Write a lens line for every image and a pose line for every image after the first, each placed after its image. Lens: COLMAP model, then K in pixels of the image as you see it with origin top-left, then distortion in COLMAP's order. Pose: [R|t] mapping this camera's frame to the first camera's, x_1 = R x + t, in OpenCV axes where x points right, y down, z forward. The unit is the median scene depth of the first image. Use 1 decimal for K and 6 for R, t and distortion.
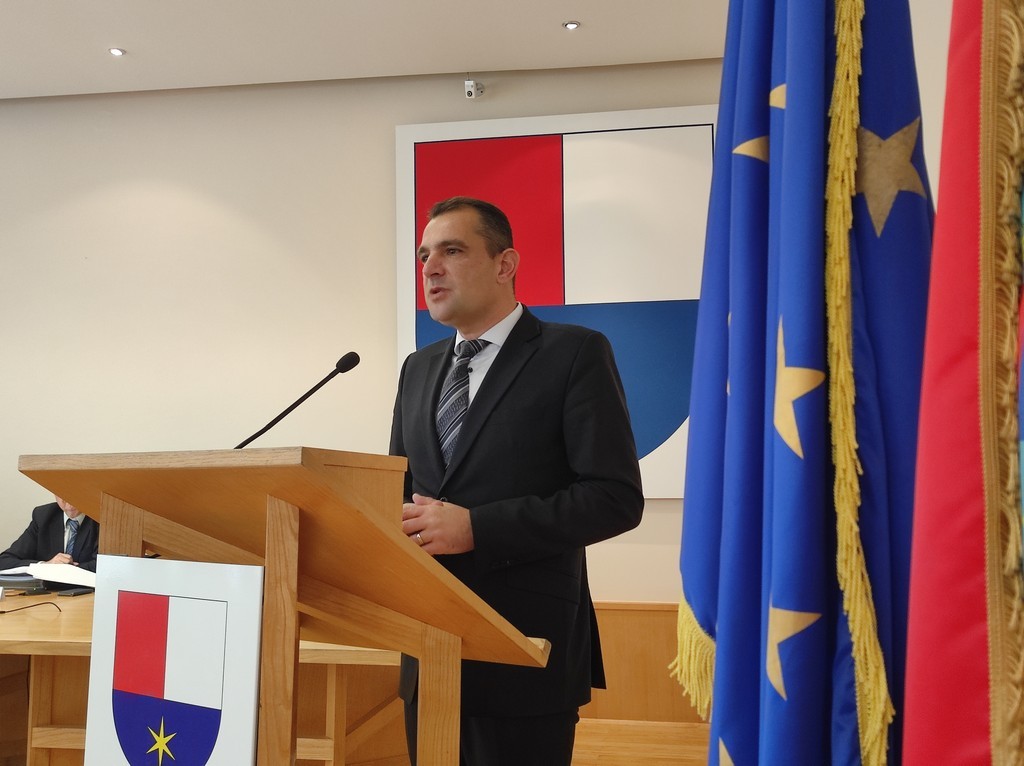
lens RADIAL K [[1042.2, 0, 526.2], [0, 1042.2, 383.9], [0, 0, 1]] dist [0.038722, -0.019206]
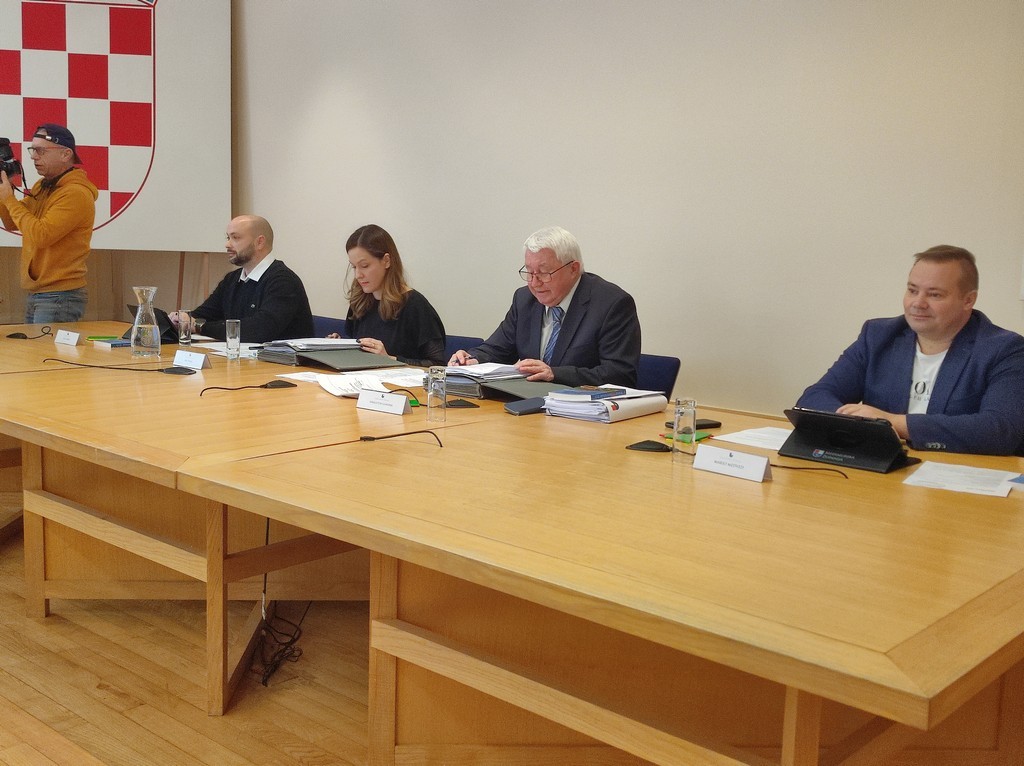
lens RADIAL K [[1096.4, 0, 528.2], [0, 1096.4, 380.4], [0, 0, 1]] dist [0.043923, -0.028629]
pose [[0.841964, 0.091871, -0.531654, -0.056072], [0.020635, 0.979192, 0.201885, 0.089747], [0.539139, -0.180951, 0.822549, 1.286152]]
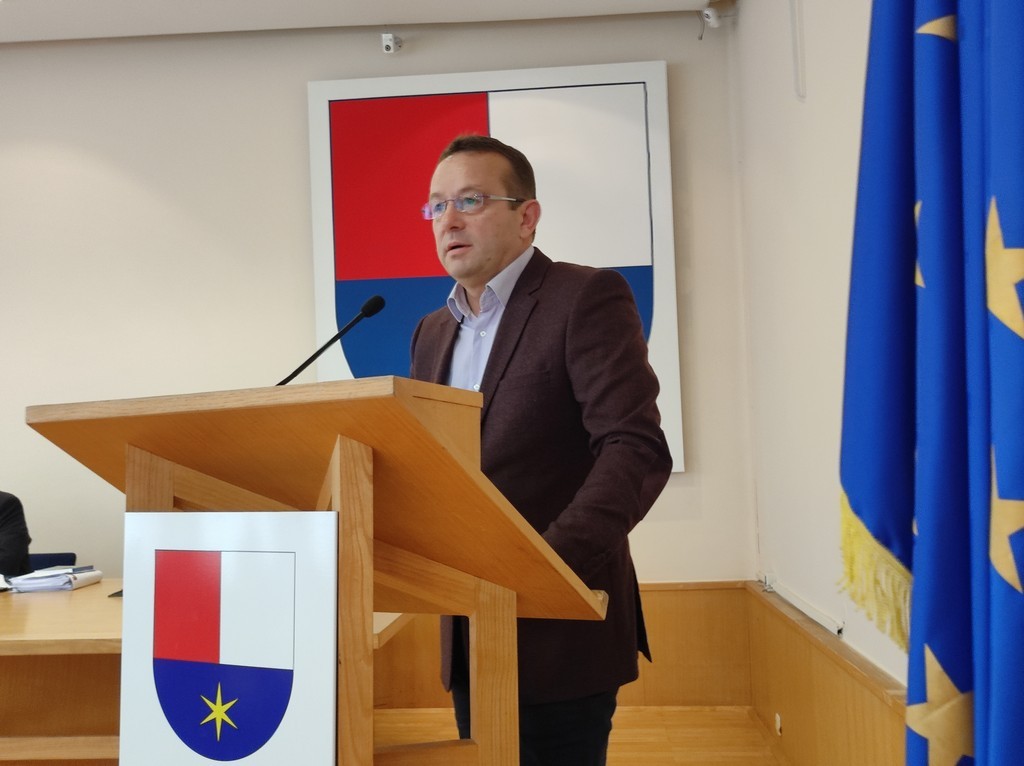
lens RADIAL K [[1100.1, 0, 512.0], [0, 1100.1, 383.0], [0, 0, 1]] dist [0.036235, -0.024654]
pose [[0.995010, -0.020361, 0.097671, -0.188920], [0.019393, 0.999753, 0.010847, 0.053282], [-0.097868, -0.008899, 0.995160, 0.021208]]
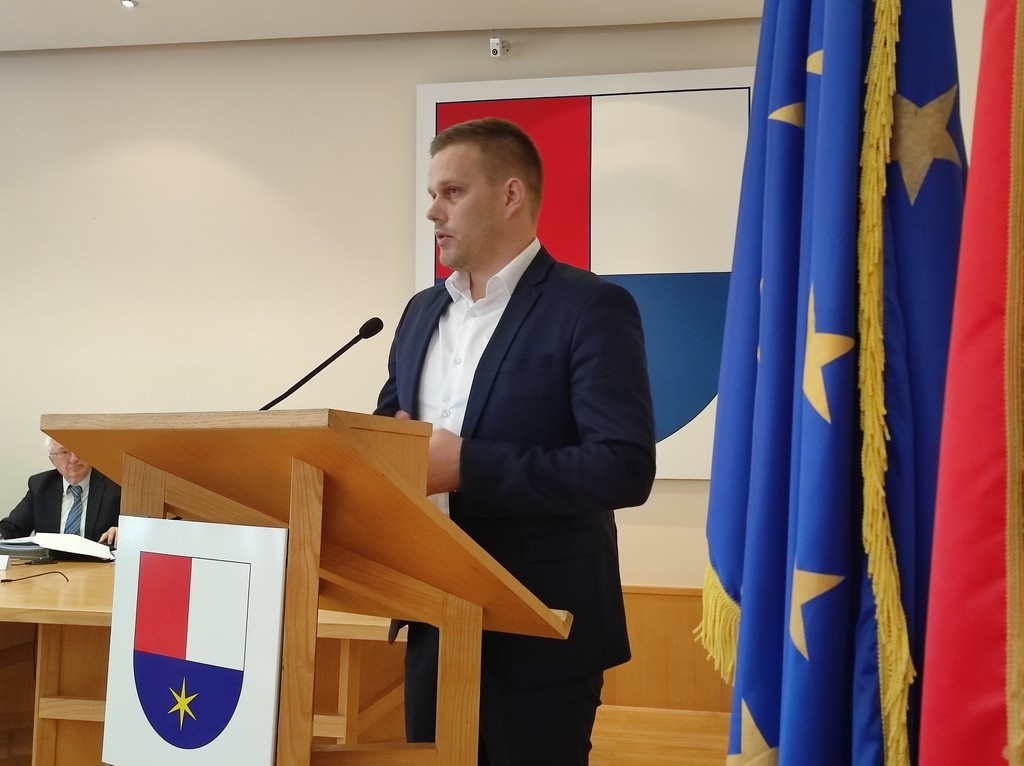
lens RADIAL K [[1096.4, 0, 528.2], [0, 1096.4, 380.4], [0, 0, 1]] dist [0.043923, -0.028629]
pose [[0.999711, 0.017542, -0.016442, -0.006878], [-0.017222, 0.999664, 0.019362, 0.008698], [0.016776, -0.019073, 0.999677, -0.041155]]
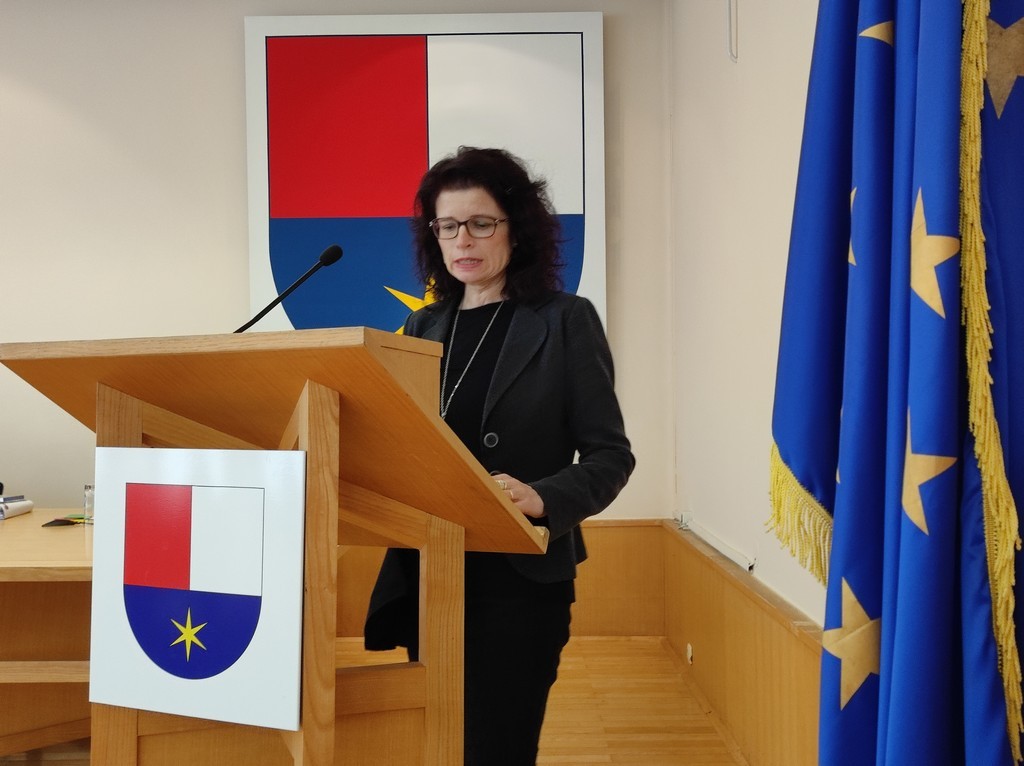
lens RADIAL K [[1087.7, 0, 509.6], [0, 1087.7, 376.1], [0, 0, 1]] dist [0.033253, -0.021979]
pose [[0.986129, -0.002936, 0.165956, -0.229643], [-0.007283, 0.998115, 0.060935, 0.039741], [-0.165822, -0.061298, 0.984249, -0.035437]]
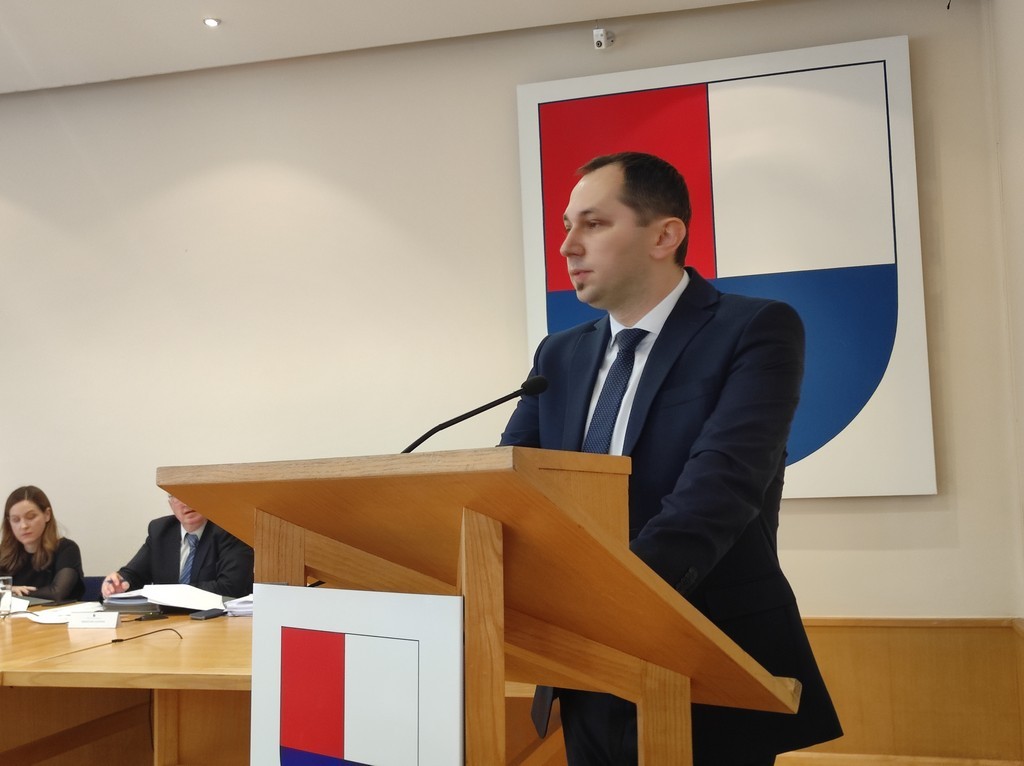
lens RADIAL K [[1137.8, 0, 539.9], [0, 1137.8, 383.6], [0, 0, 1]] dist [0.050188, -0.017380]
pose [[0.995095, -0.036163, -0.092076, -0.104440], [0.036797, 0.999309, 0.005199, 0.008180], [0.091824, -0.008561, 0.995738, 0.132144]]
